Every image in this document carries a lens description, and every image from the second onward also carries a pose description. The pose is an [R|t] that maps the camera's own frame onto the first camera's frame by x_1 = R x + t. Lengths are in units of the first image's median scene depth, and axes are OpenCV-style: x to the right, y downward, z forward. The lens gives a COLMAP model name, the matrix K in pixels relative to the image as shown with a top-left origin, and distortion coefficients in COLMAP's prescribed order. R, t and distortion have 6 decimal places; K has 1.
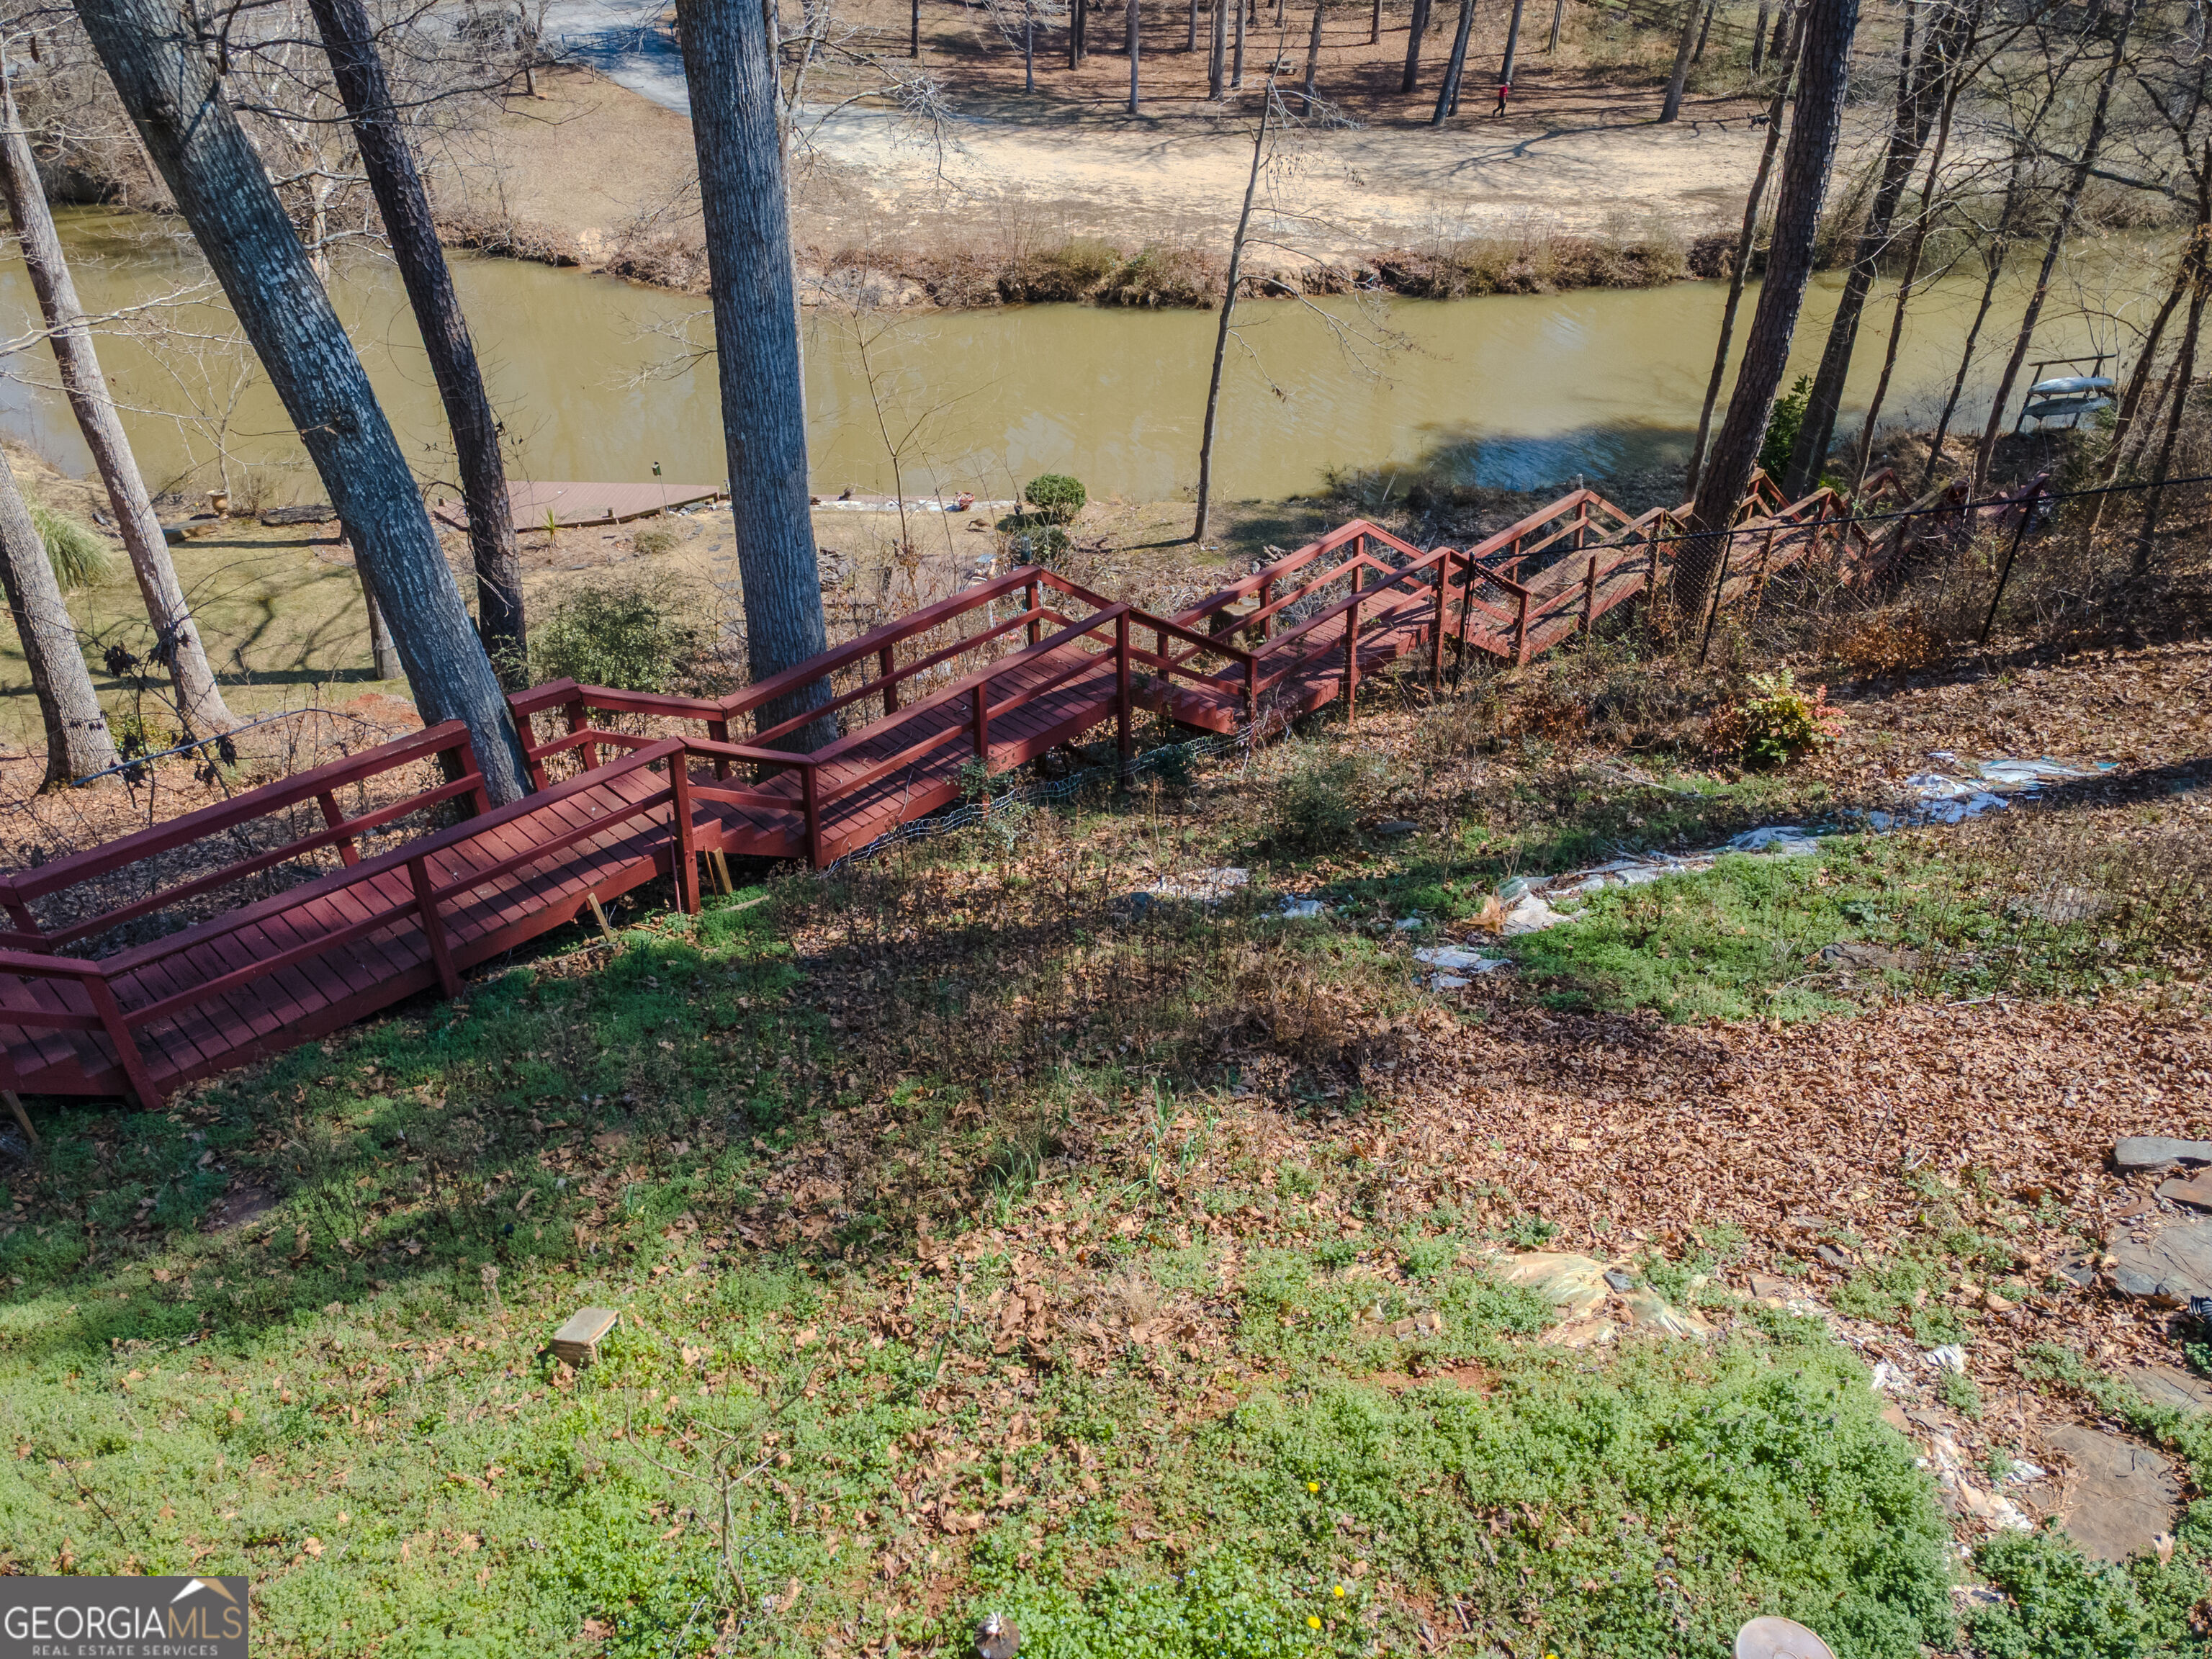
lens RADIAL K [[1652.8, 0, 1118.3], [0, 1652.8, 802.1], [0, 0, 1]] dist [-0.003200, 0.094415]
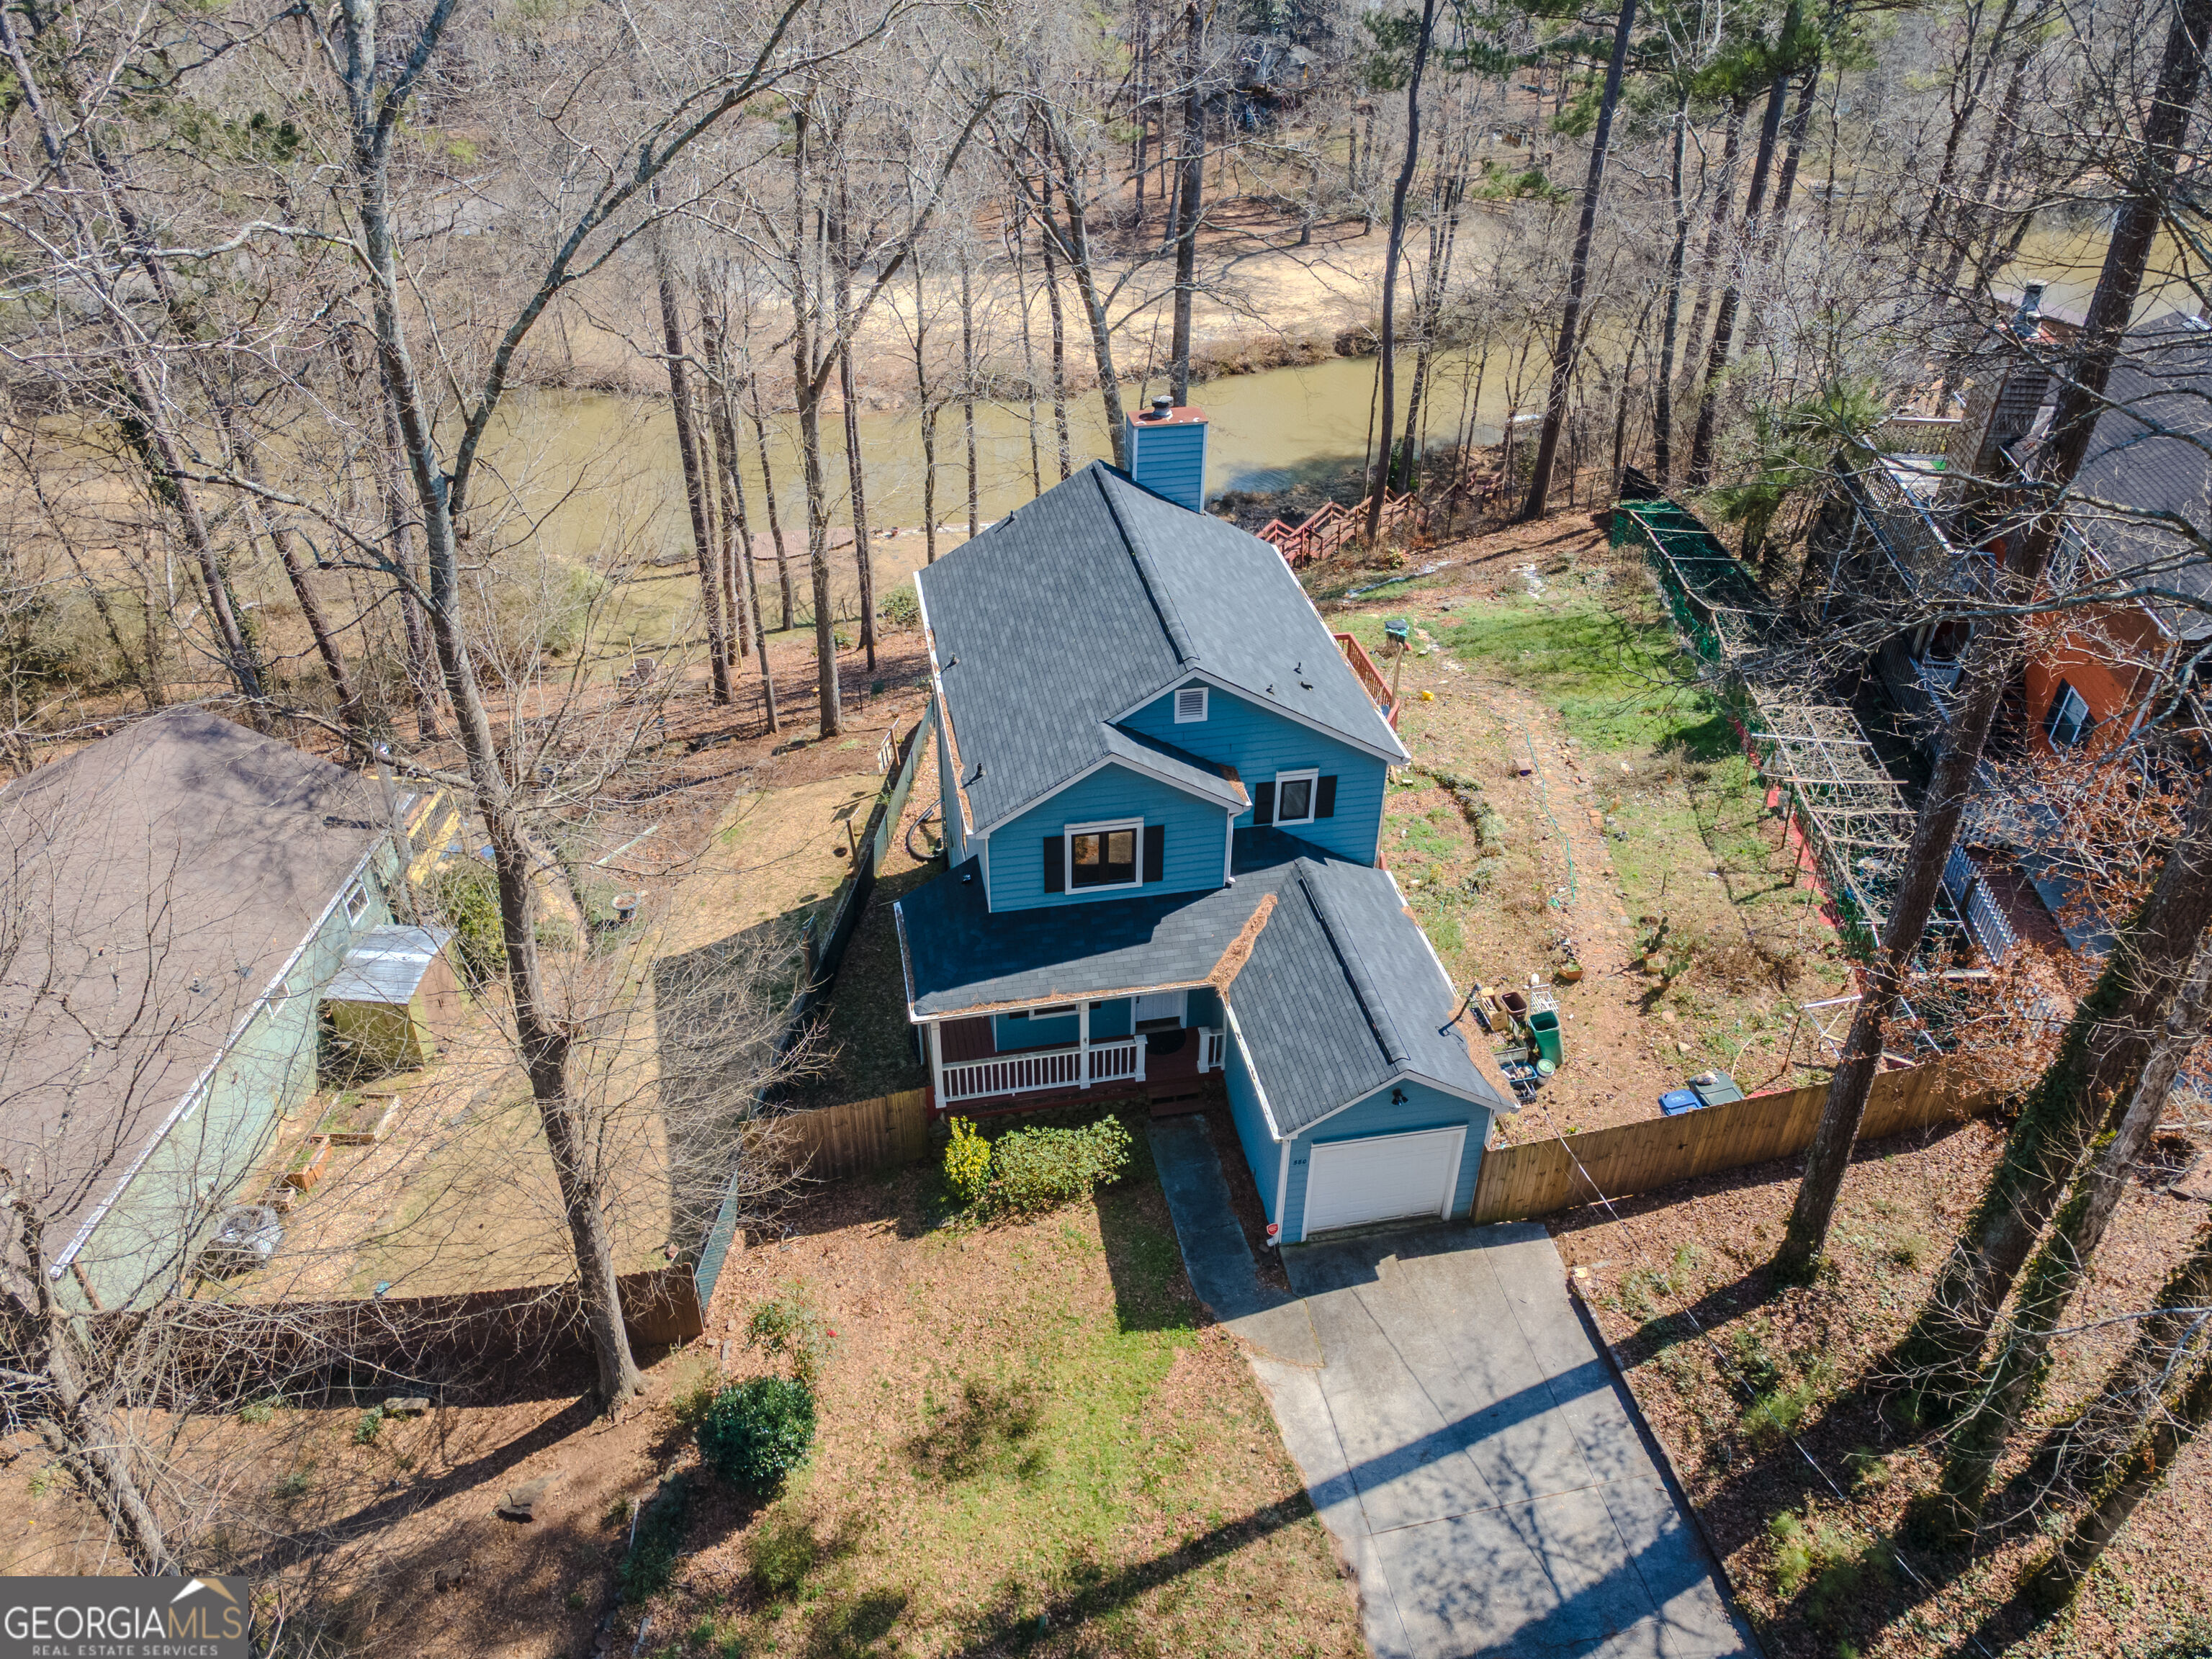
lens RADIAL K [[1652.8, 0, 1118.3], [0, 1652.8, 802.1], [0, 0, 1]] dist [-0.003200, 0.094415]
pose [[0.976149, -0.118520, 0.181898, -0.253600], [0.117037, 0.992948, 0.018900, 0.088994], [-0.182855, 0.002839, 0.983136, -0.672800]]
